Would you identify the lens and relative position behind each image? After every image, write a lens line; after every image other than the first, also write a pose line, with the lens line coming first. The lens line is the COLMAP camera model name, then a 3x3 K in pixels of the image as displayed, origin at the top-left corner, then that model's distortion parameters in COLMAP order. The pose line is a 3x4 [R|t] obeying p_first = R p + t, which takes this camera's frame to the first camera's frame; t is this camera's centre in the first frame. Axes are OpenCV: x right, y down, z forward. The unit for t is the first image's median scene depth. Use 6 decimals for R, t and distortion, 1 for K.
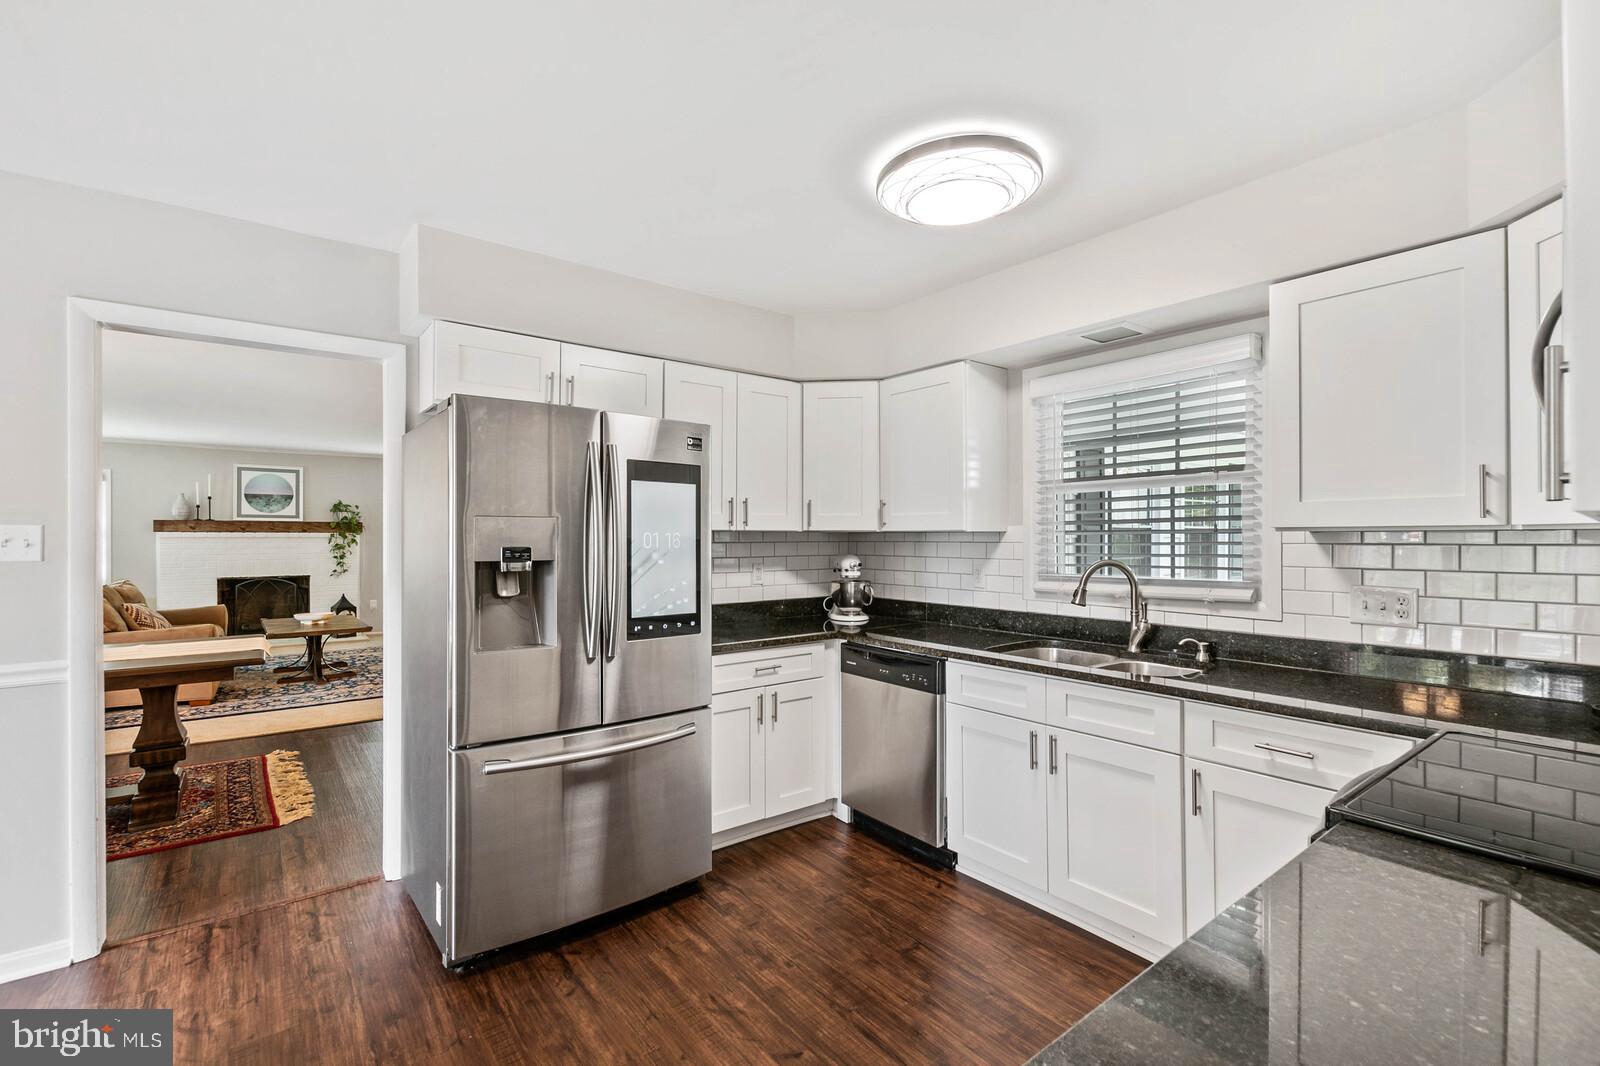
lens RADIAL K [[697.6, 0, 798.7], [0, 697.6, 539.3], [0, 0, 1]] dist [0.005975, -0.003112]
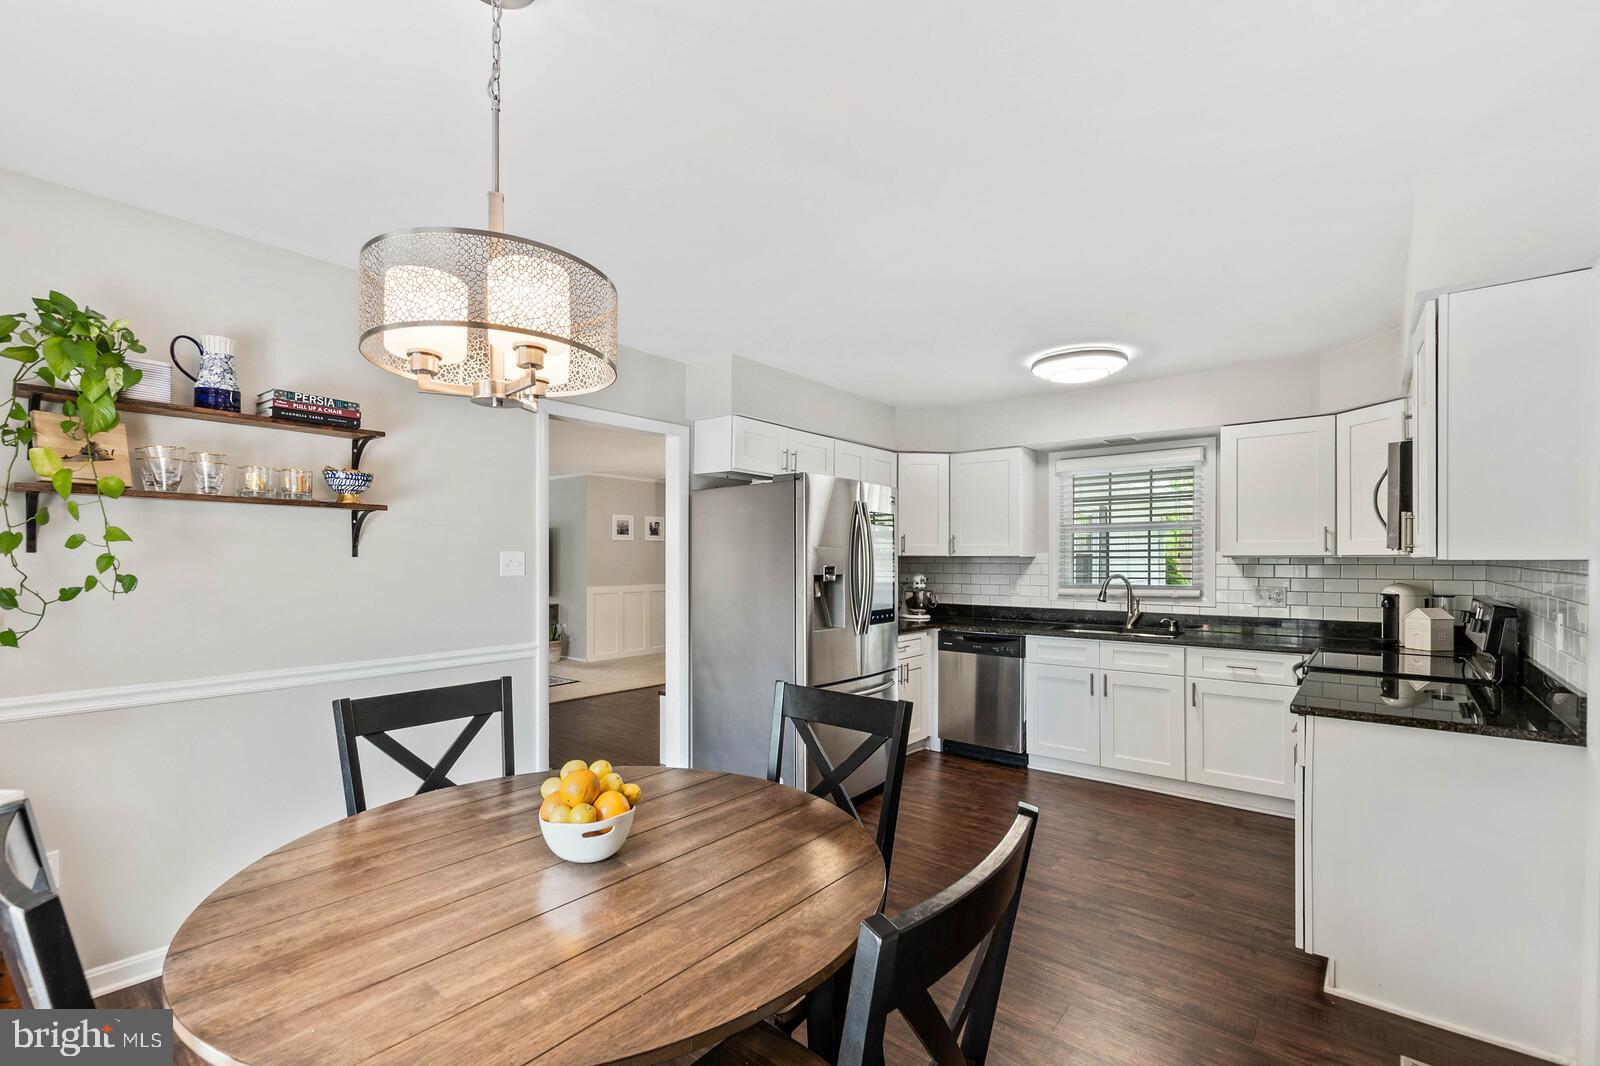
lens RADIAL K [[697.6, 0, 785.5], [0, 697.6, 562.3], [0, 0, 1]] dist [0.005975, -0.003112]
pose [[0.976450, 0.001629, 0.215736, -0.577230], [-0.001847, 0.999998, 0.000808, 0.000637], [-0.215735, -0.001187, 0.976451, -0.386558]]
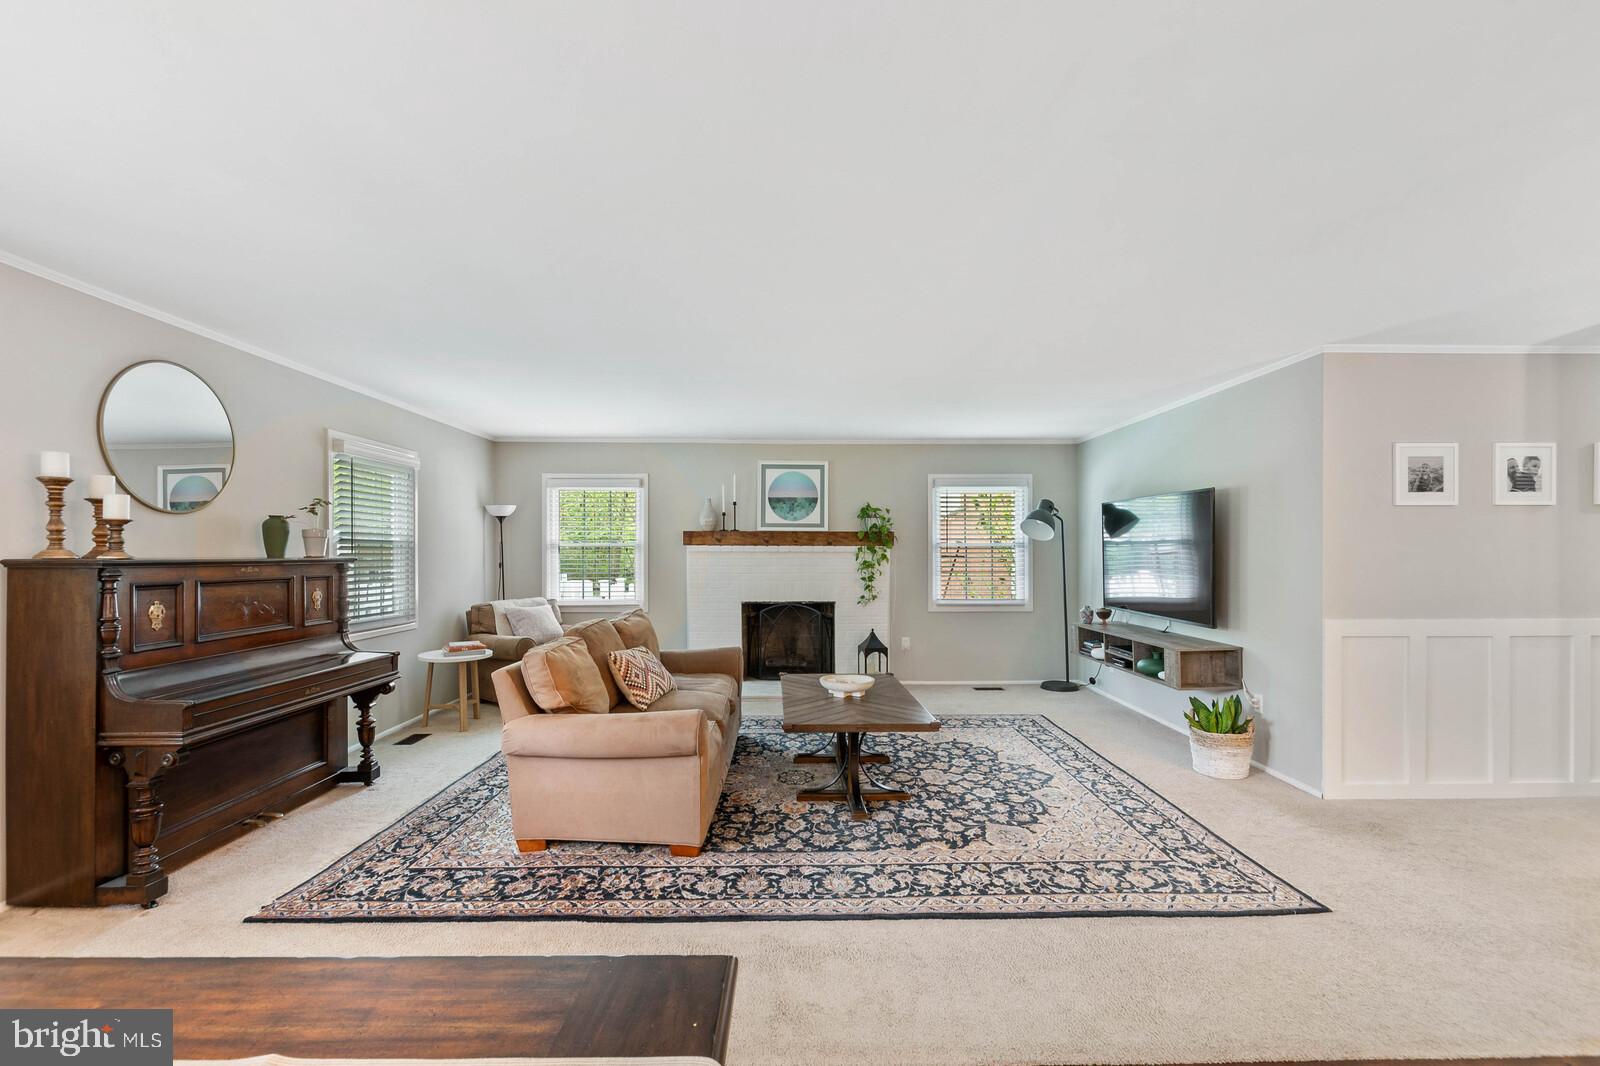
lens RADIAL K [[697.6, 0, 797.2], [0, 697.6, 550.1], [0, 0, 1]] dist [0.005975, -0.003112]
pose [[0.795191, 0.000706, -0.606359, -0.735372], [-0.002827, 0.999993, -0.002543, -0.007753], [0.606353, 0.003736, 0.795187, 1.004578]]
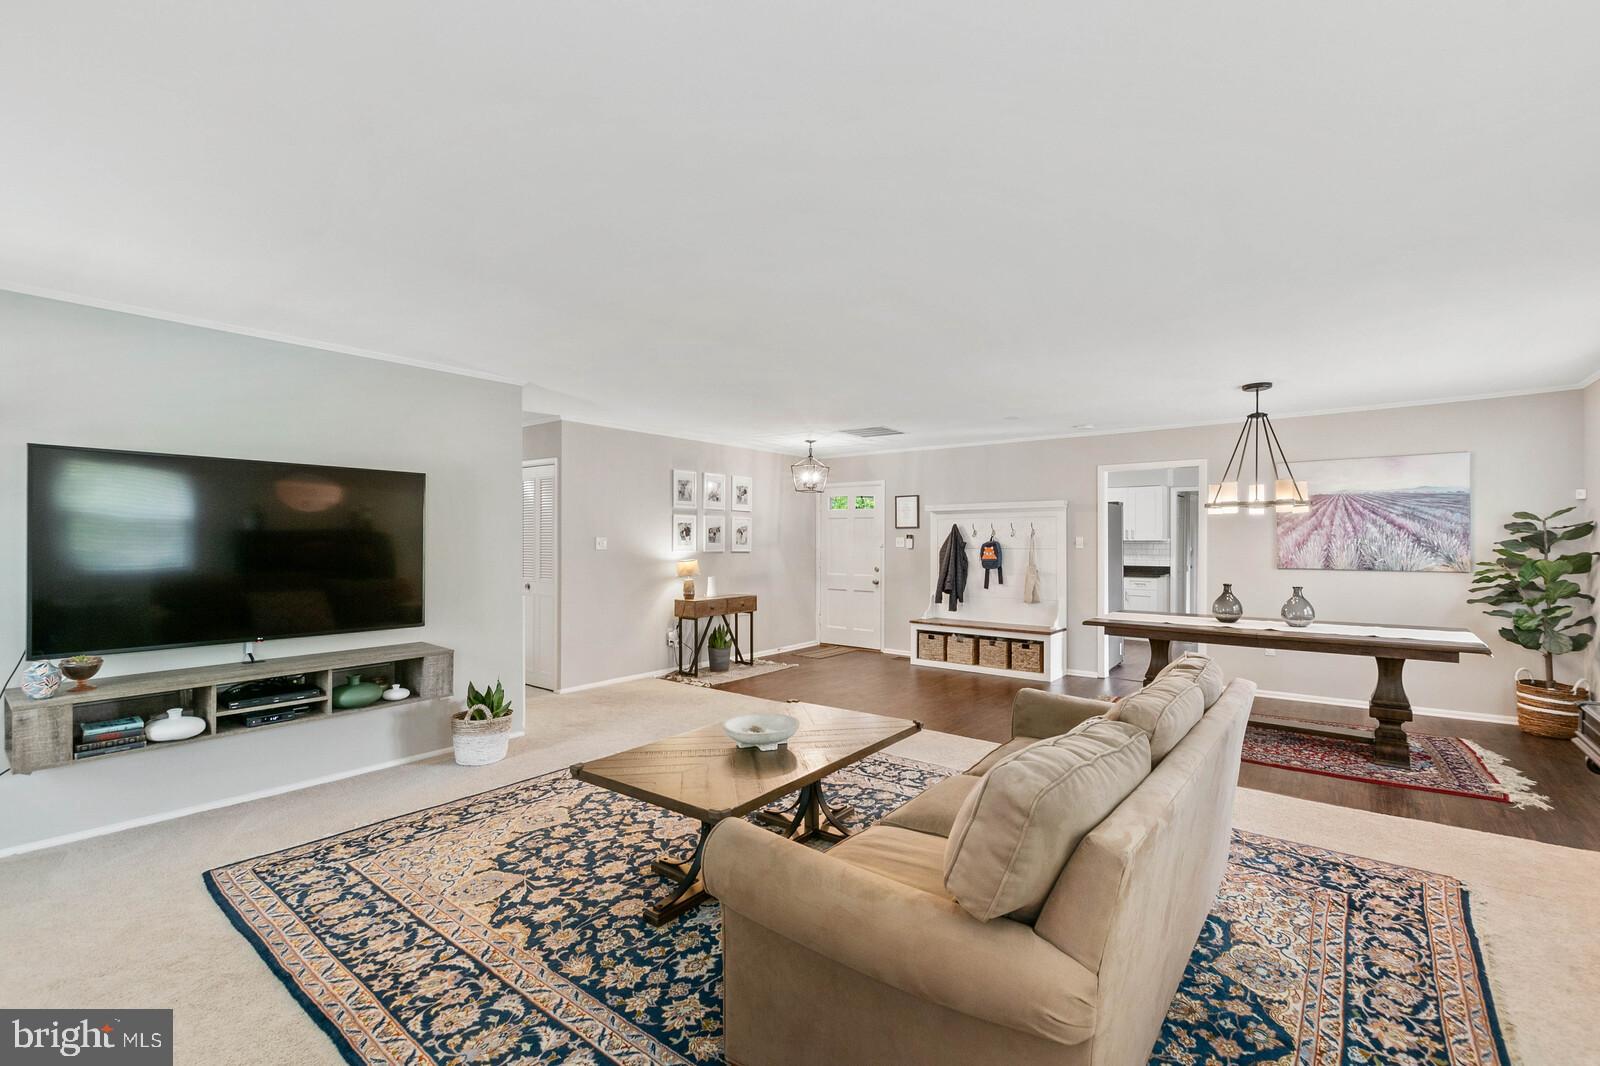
lens RADIAL K [[697.6, 0, 800.1], [0, 697.6, 535.7], [0, 0, 1]] dist [0.005975, -0.003112]
pose [[-0.243419, 0.007904, 0.969889, -2.294225], [0.003474, 0.999967, -0.007277, -0.013133], [-0.969915, 0.001598, -0.243439, 2.216589]]
